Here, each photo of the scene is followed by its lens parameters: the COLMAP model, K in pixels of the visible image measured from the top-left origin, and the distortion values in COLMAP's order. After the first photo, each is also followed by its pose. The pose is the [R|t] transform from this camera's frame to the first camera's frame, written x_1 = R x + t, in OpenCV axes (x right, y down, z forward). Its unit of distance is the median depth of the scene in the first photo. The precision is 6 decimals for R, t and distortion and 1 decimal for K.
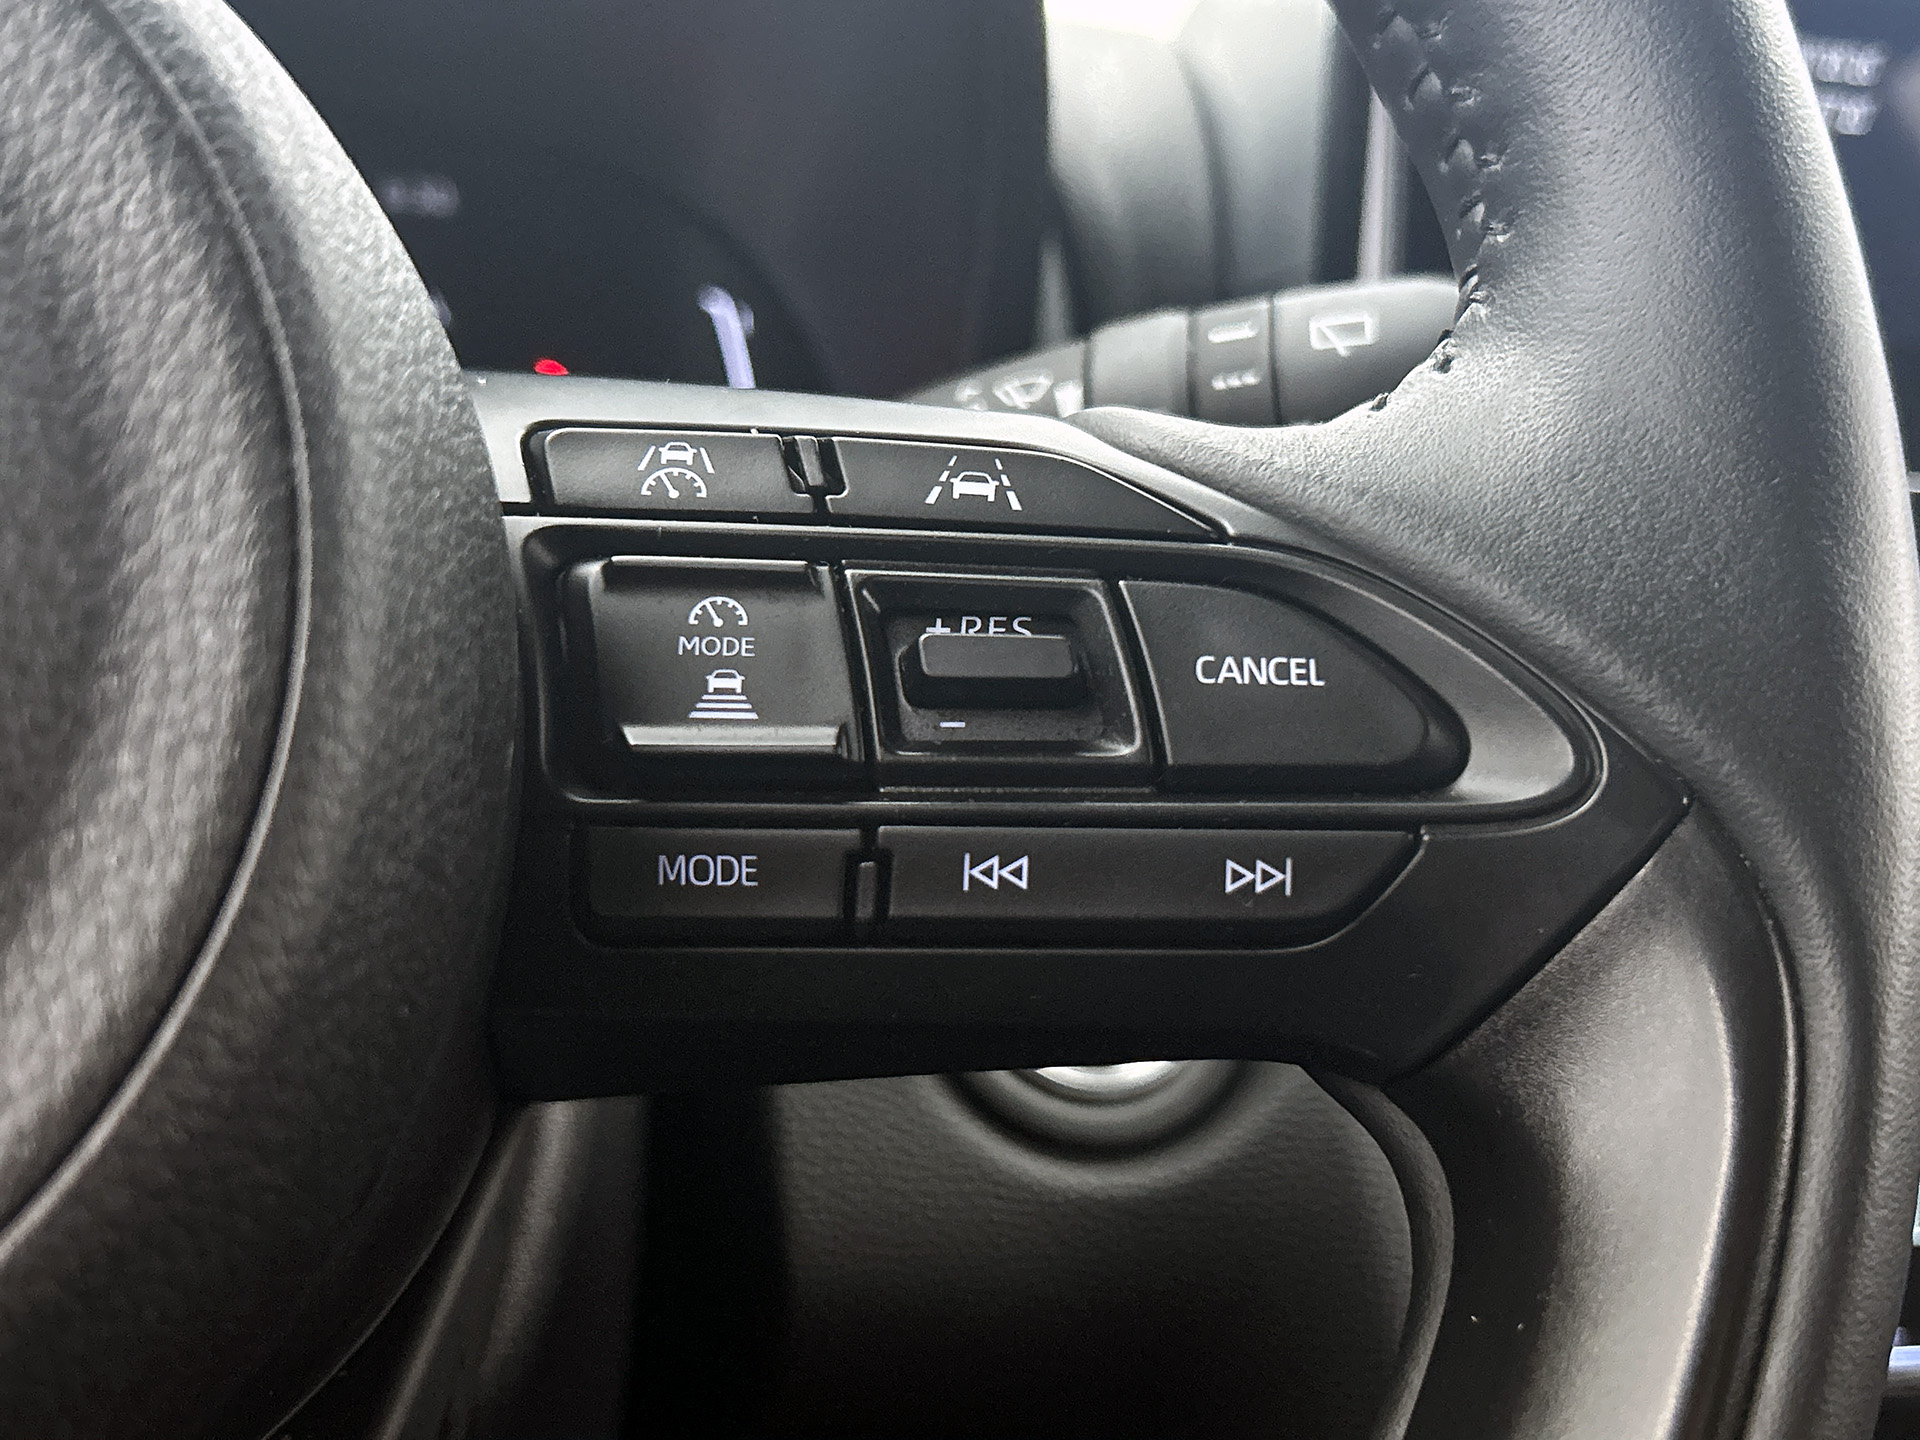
lens RADIAL K [[2181.9, 0, 964.1], [0, 2181.9, 714.3], [0, 0, 1]] dist [0.057153, 0.000000]
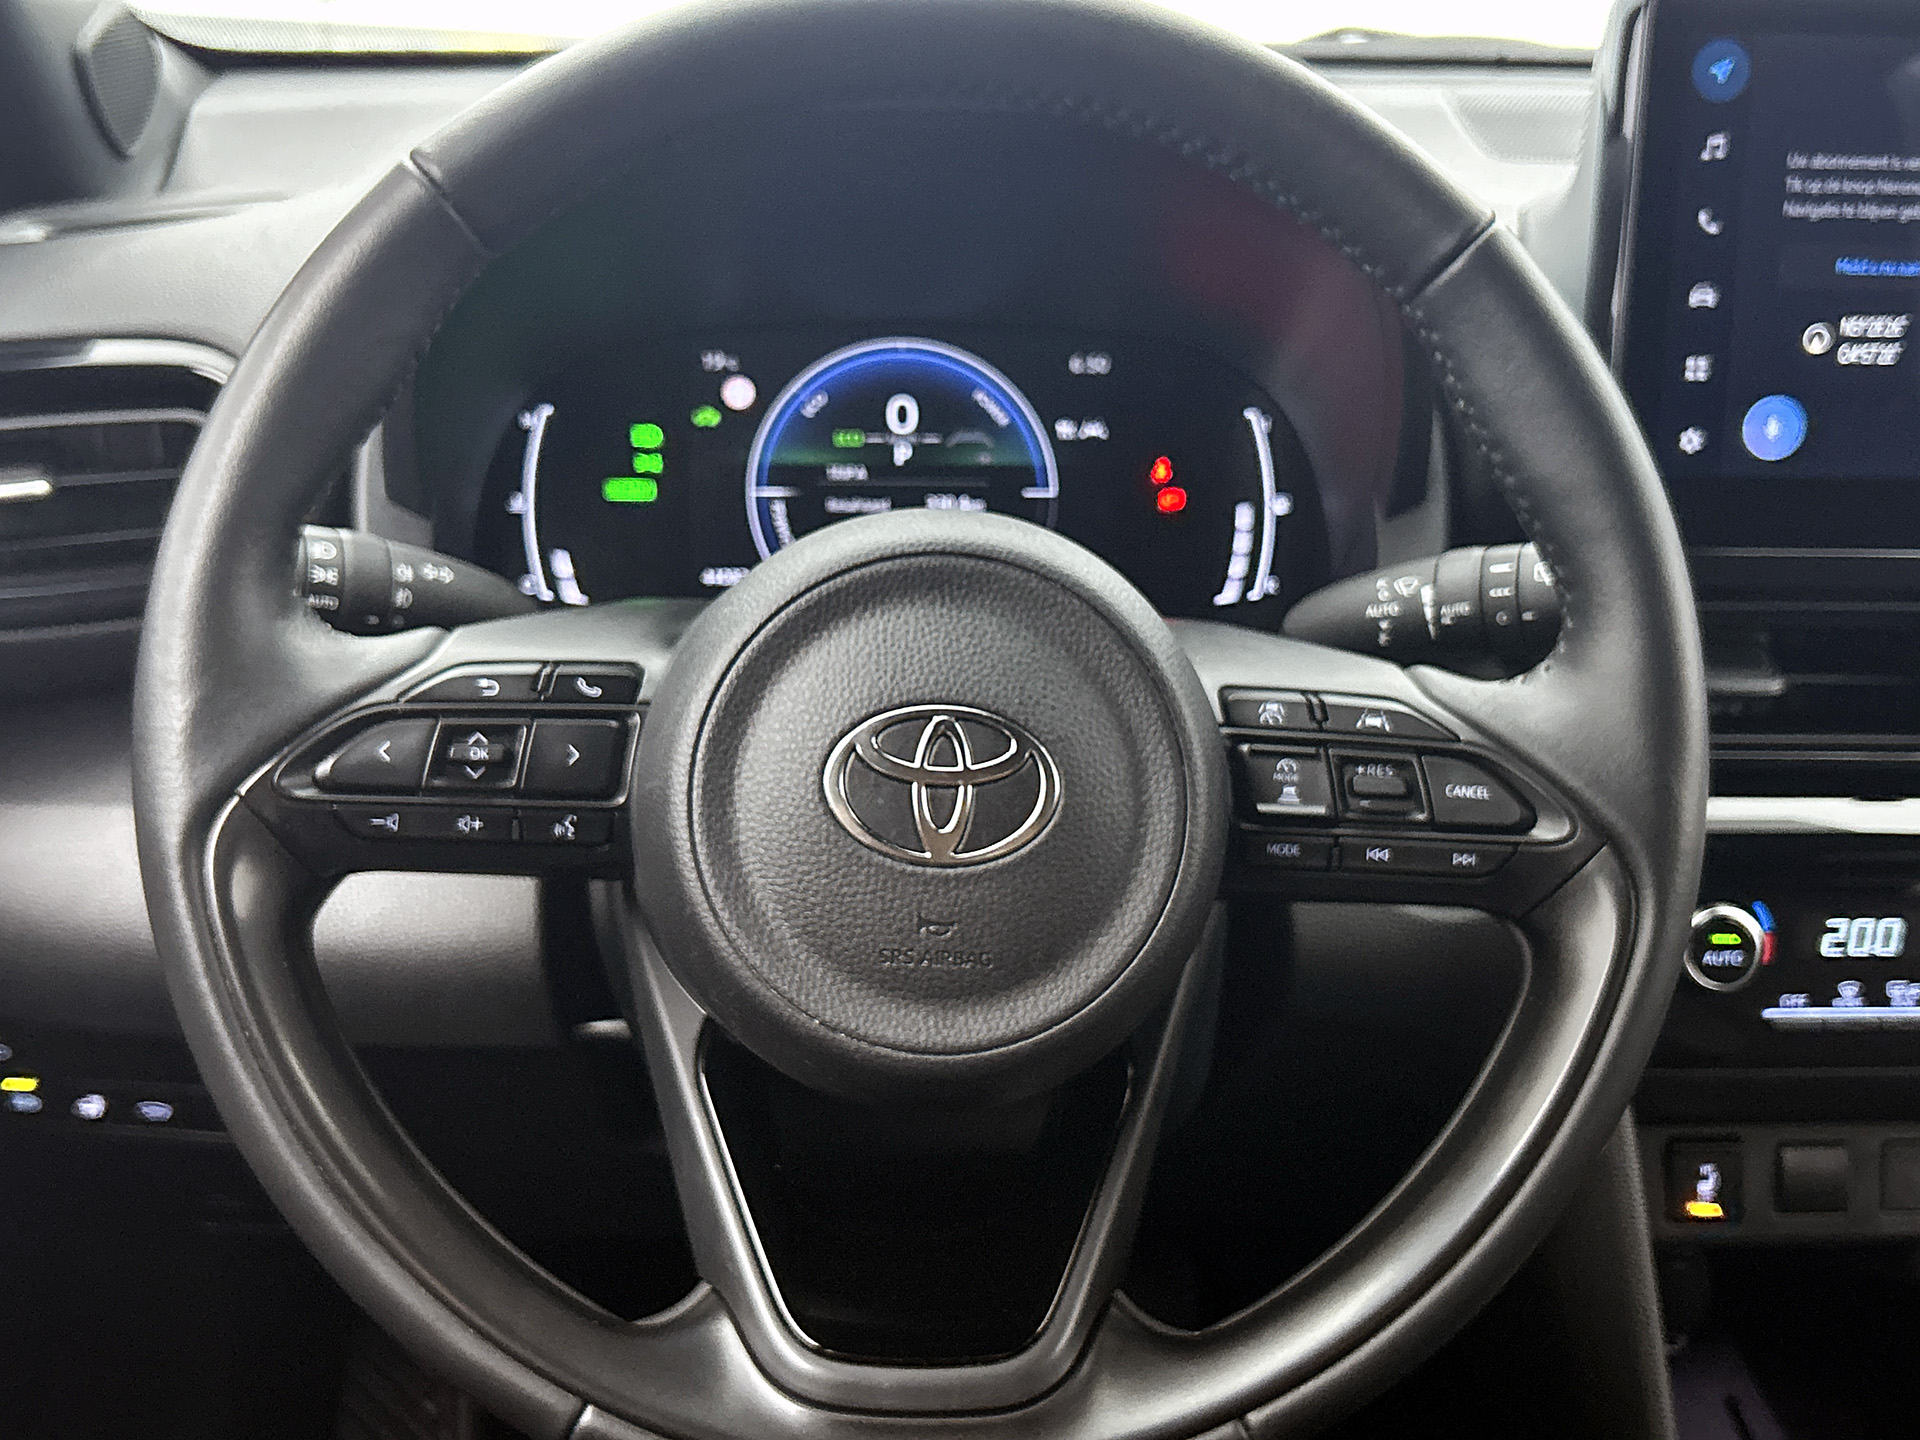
lens RADIAL K [[2181.9, 0, 961.7], [0, 2181.9, 714.2], [0, 0, 1]] dist [0.057153, 0.000000]
pose [[0.978669, 0.018127, -0.204644, 0.067718], [0.018071, 0.984644, 0.173638, -0.670291], [0.204649, -0.173632, 0.963312, -2.071561]]
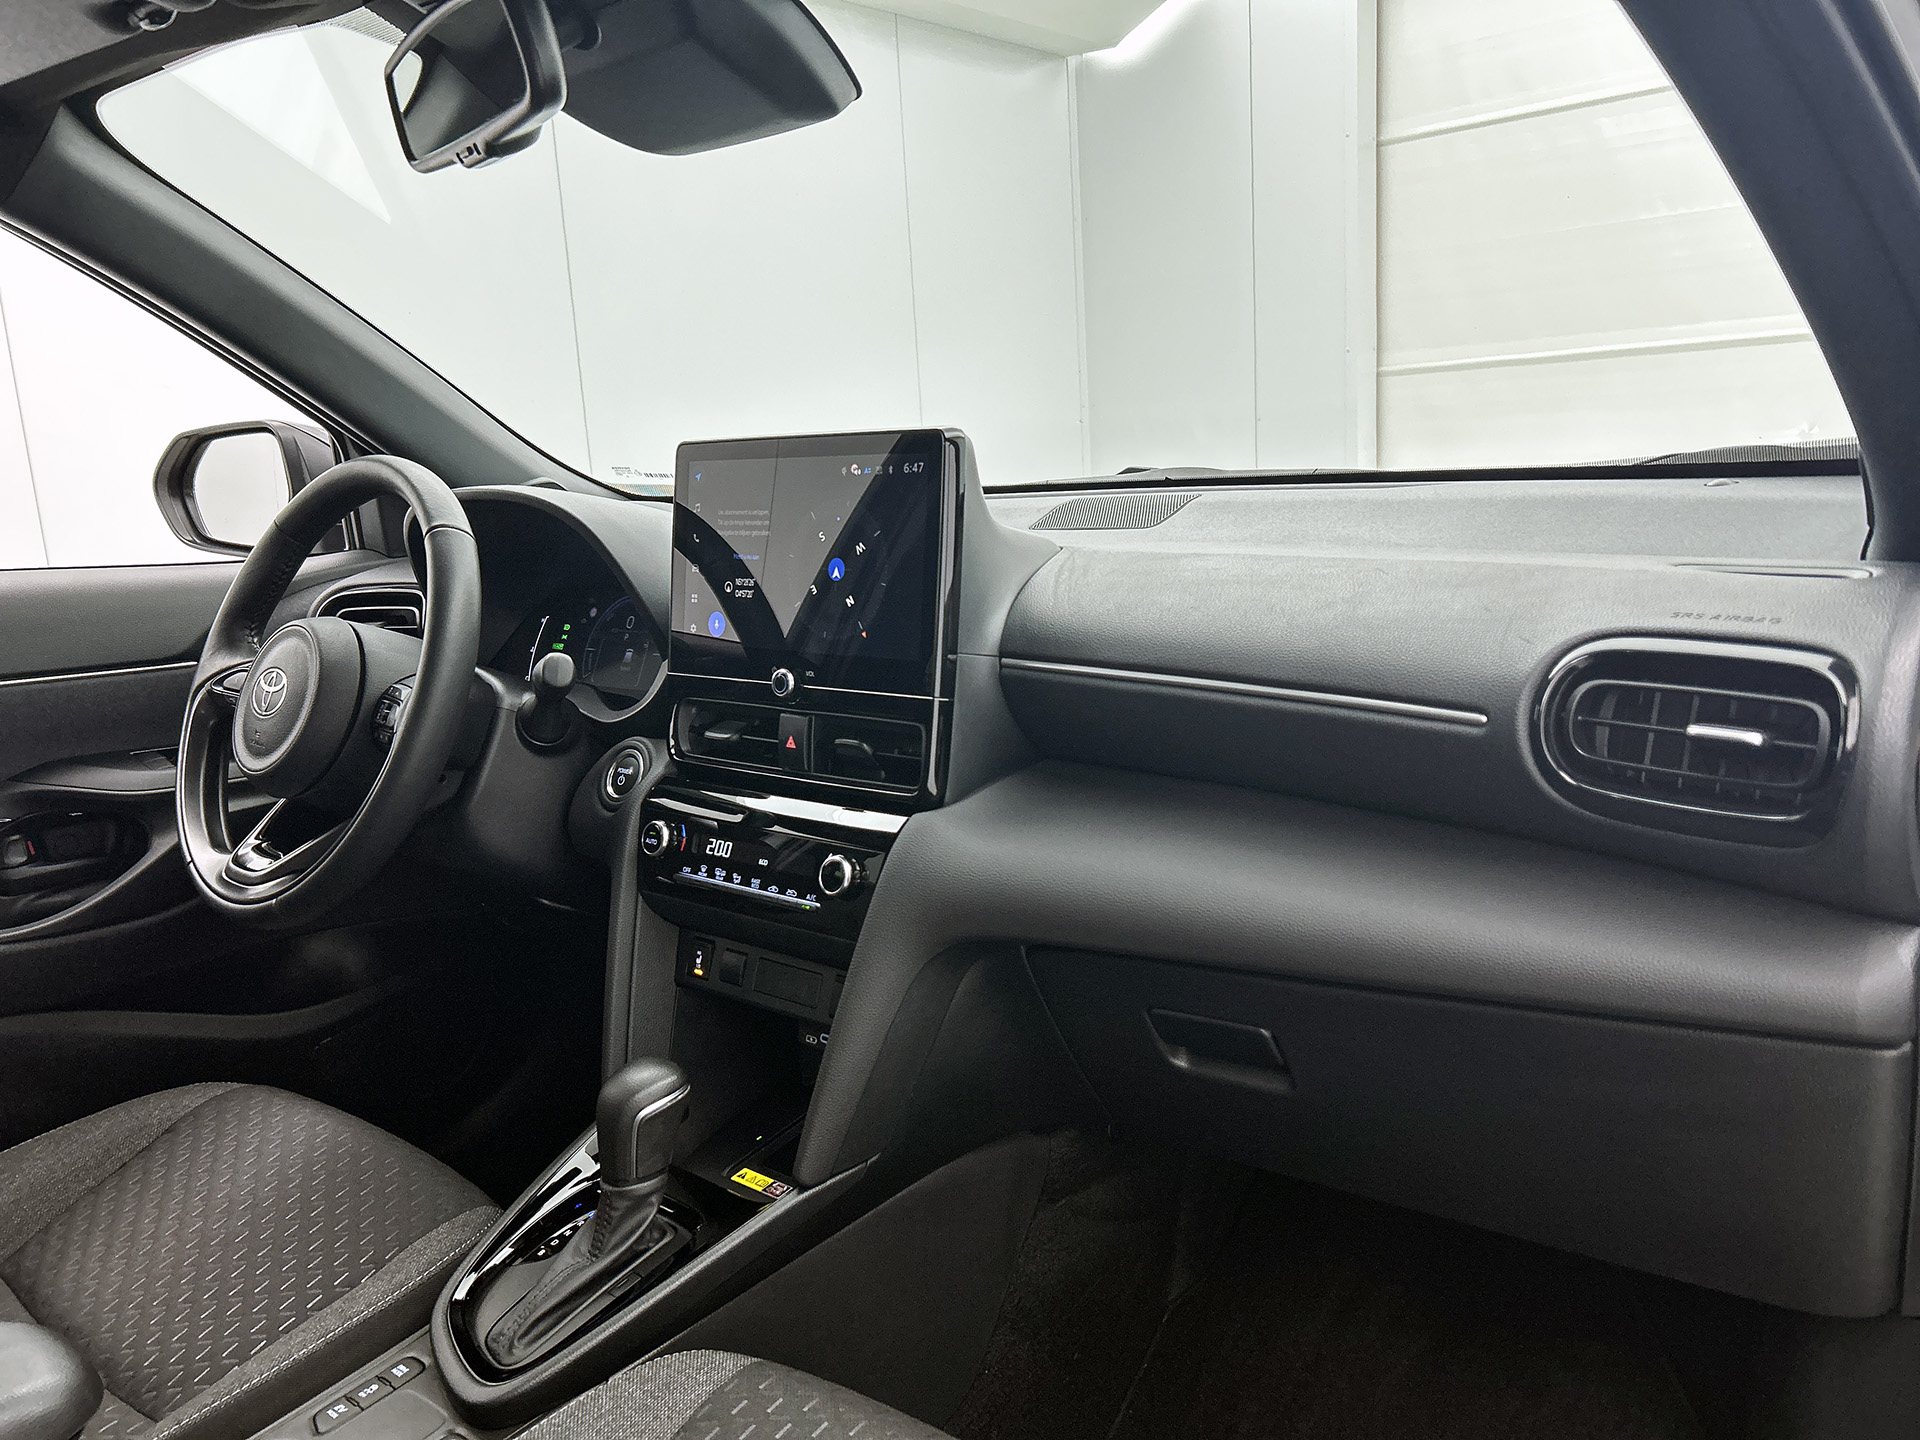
lens RADIAL K [[1460.3, 0, 961.1], [0, 1460.3, 707.2], [0, 0, 1]] dist [0.039449, -0.048778]
pose [[0.565890, 0.041508, -0.823435, 6.423627], [-0.039067, 0.998960, 0.023508, -0.292291], [0.823555, 0.018866, 0.566923, -0.503267]]
